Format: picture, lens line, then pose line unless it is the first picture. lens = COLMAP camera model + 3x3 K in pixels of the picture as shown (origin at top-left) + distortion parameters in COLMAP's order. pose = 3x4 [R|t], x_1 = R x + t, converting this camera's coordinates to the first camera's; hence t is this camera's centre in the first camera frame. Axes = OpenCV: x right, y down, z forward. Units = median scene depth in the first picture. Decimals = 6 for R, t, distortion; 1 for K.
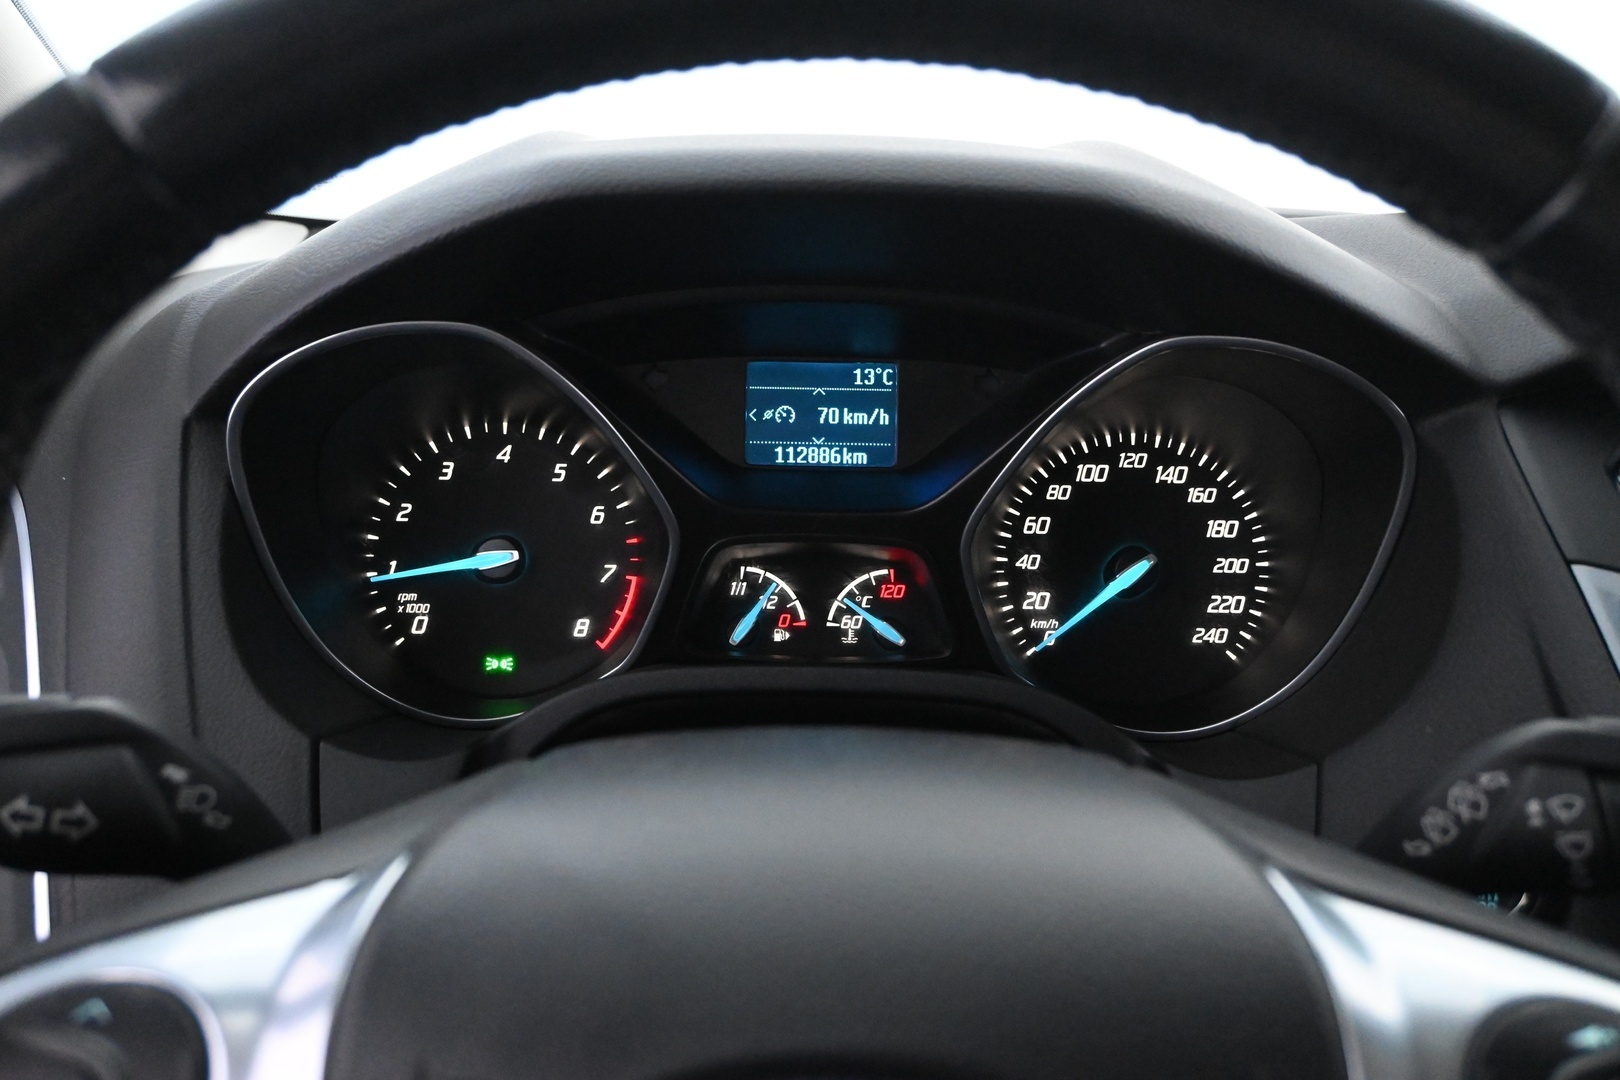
lens RADIAL K [[1539.3, 0, 810.0], [0, 1539.3, 540.0], [0, 0, 1]] dist [0.003546, 0.003593]
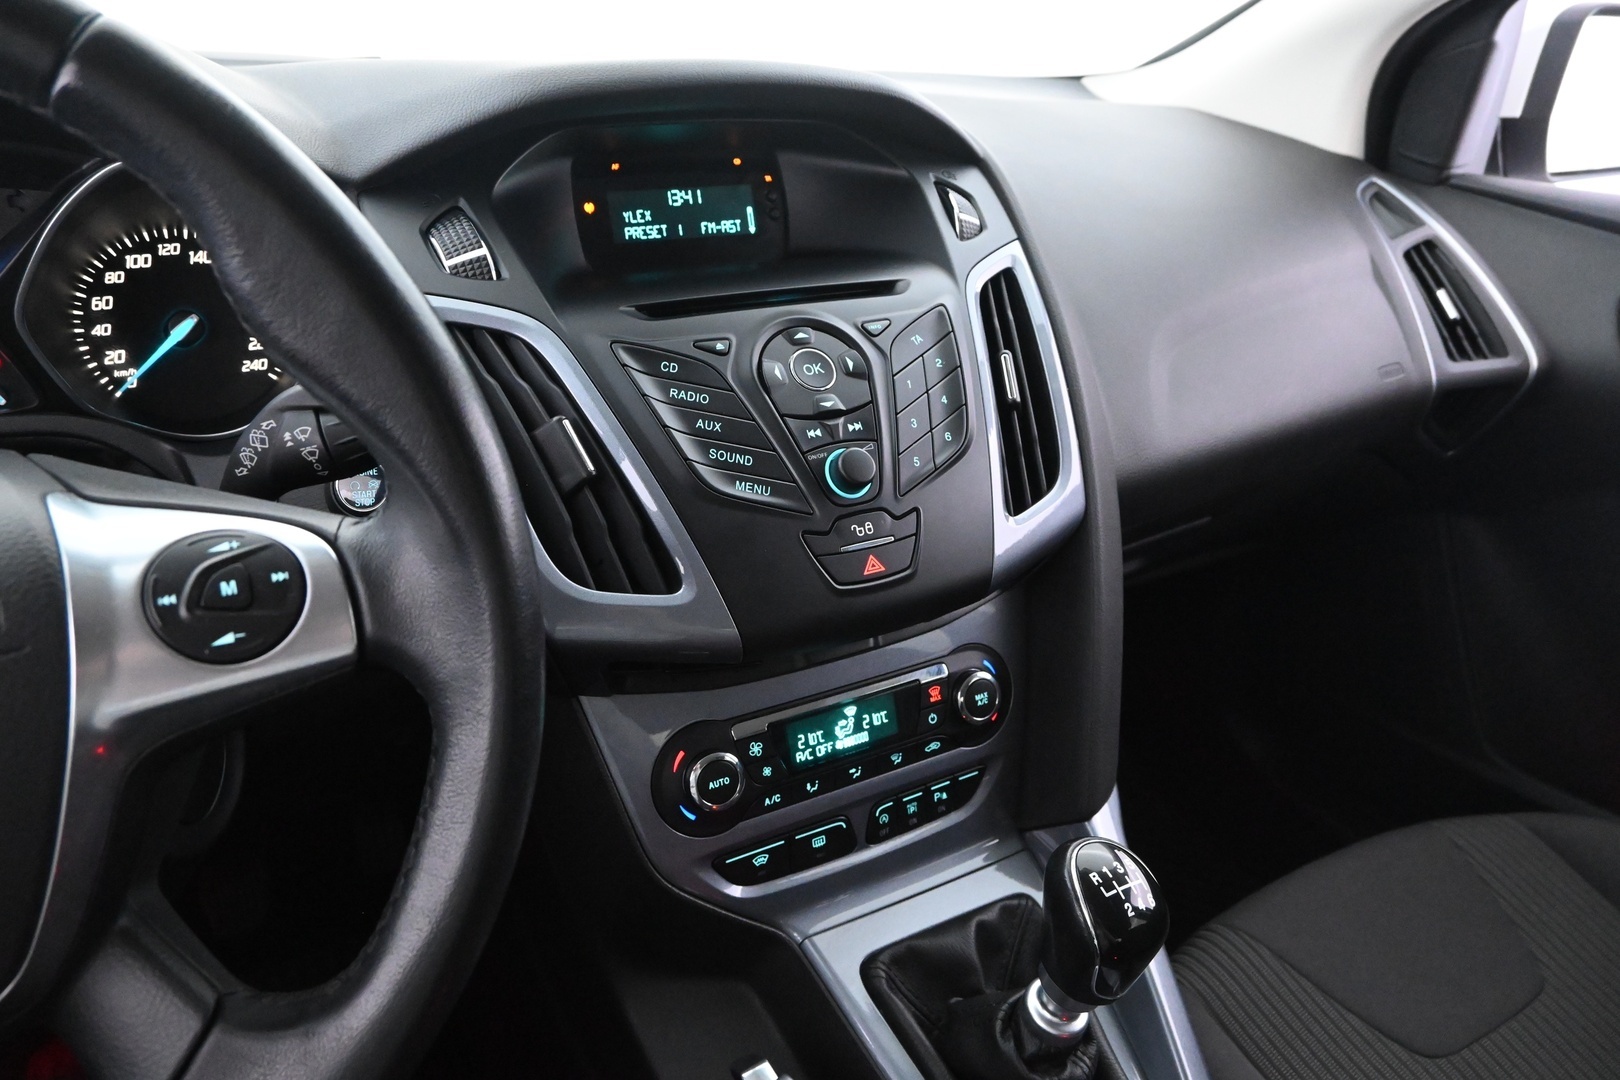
lens RADIAL K [[1120.2, 0, 810.0], [0, 1120.2, 540.0], [0, 0, 1]] dist [-0.000275, 0.000105]
pose [[0.877557, -0.202888, 0.434430, 0.226122], [0.107037, 0.966091, 0.234969, 0.028230], [-0.467372, -0.159699, 0.869517, -0.222466]]
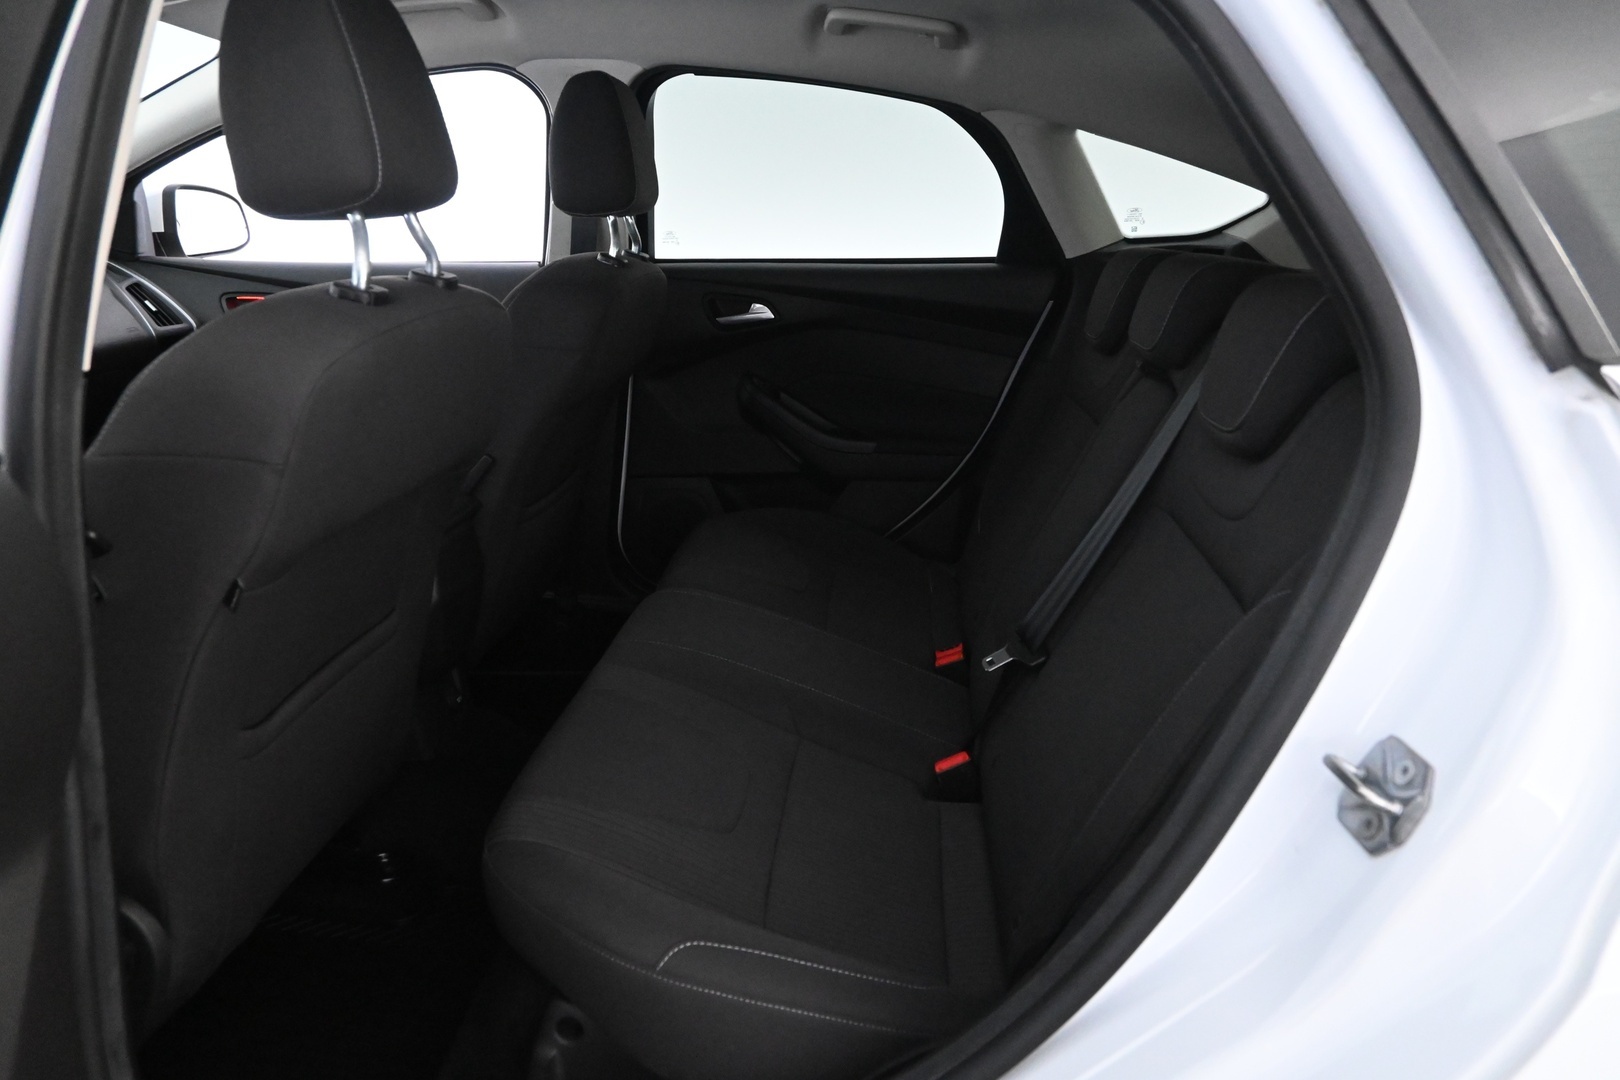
lens RADIAL K [[1120.2, 0, 810.0], [0, 1120.2, 540.0], [0, 0, 1]] dist [-0.000275, 0.000105]
pose [[0.114680, -0.297695, 0.947748, -1.775631], [0.196709, 0.941956, 0.272073, 0.326764], [-0.973732, 0.155229, 0.166583, -1.875451]]
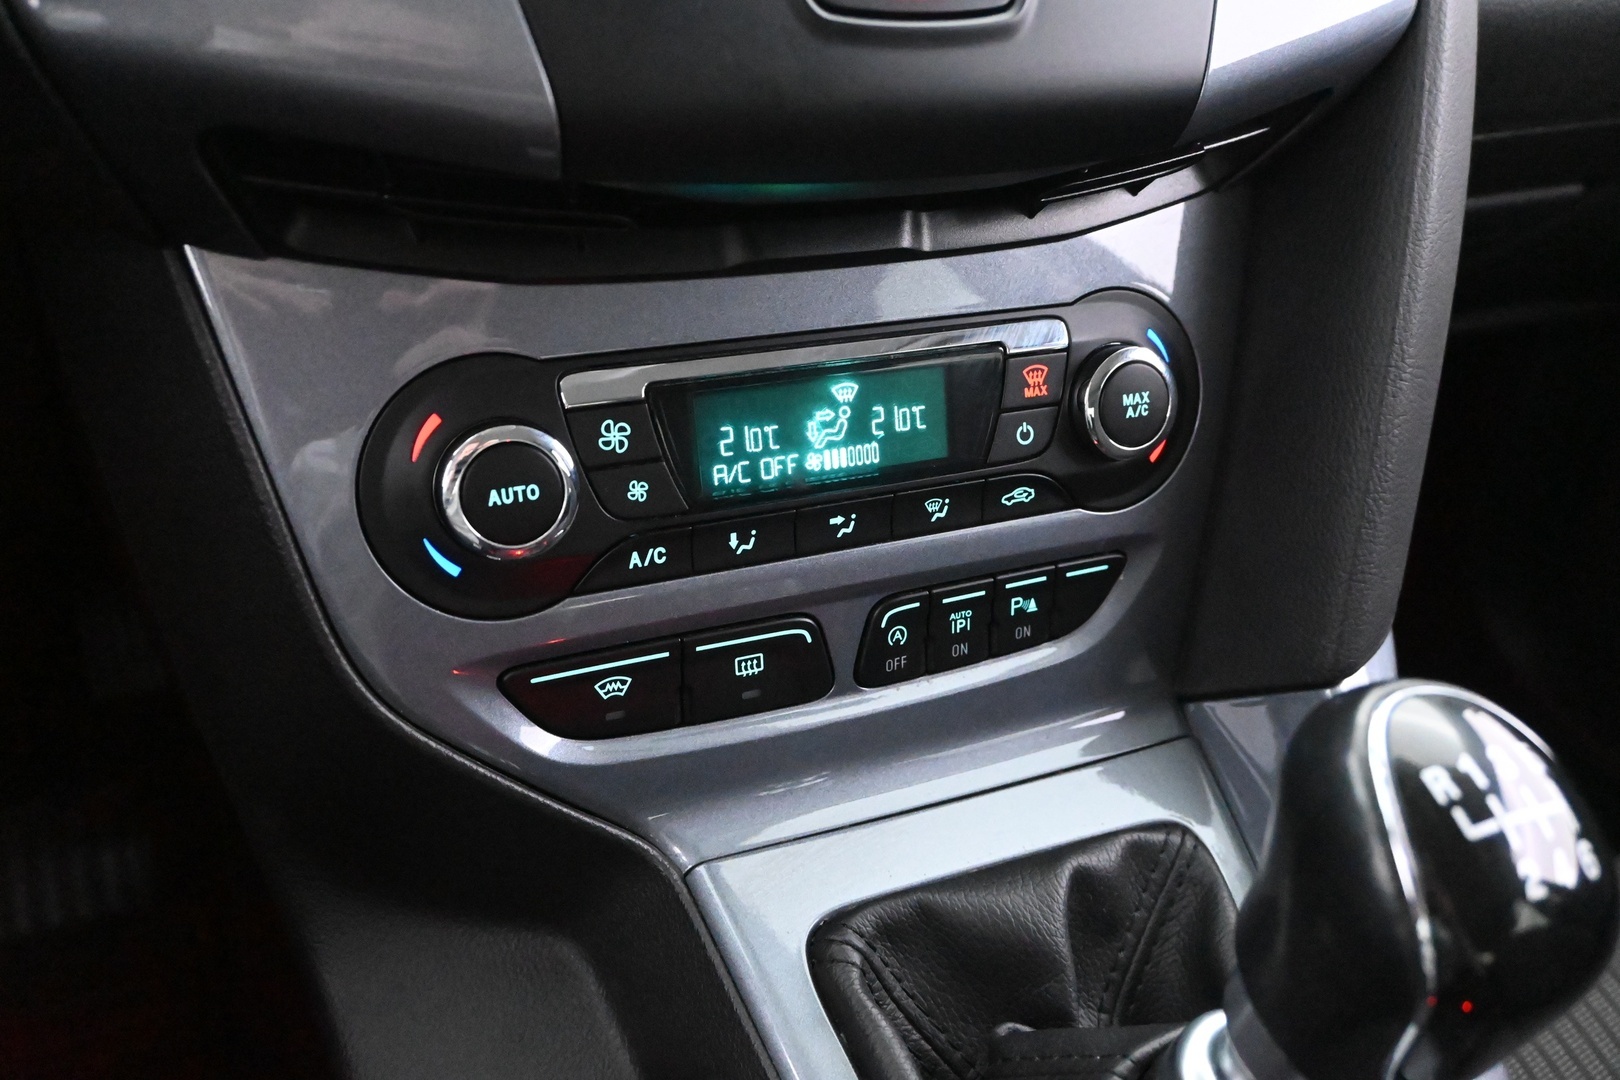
lens RADIAL K [[1381.4, 0, 810.0], [0, 1381.4, 540.0], [0, 0, 1]] dist [-0.006448, -0.005168]
pose [[0.917222, -0.163428, 0.363312, 0.443855], [0.034551, 0.941178, 0.336139, 0.293128], [-0.396876, -0.295761, 0.868916, 0.121122]]
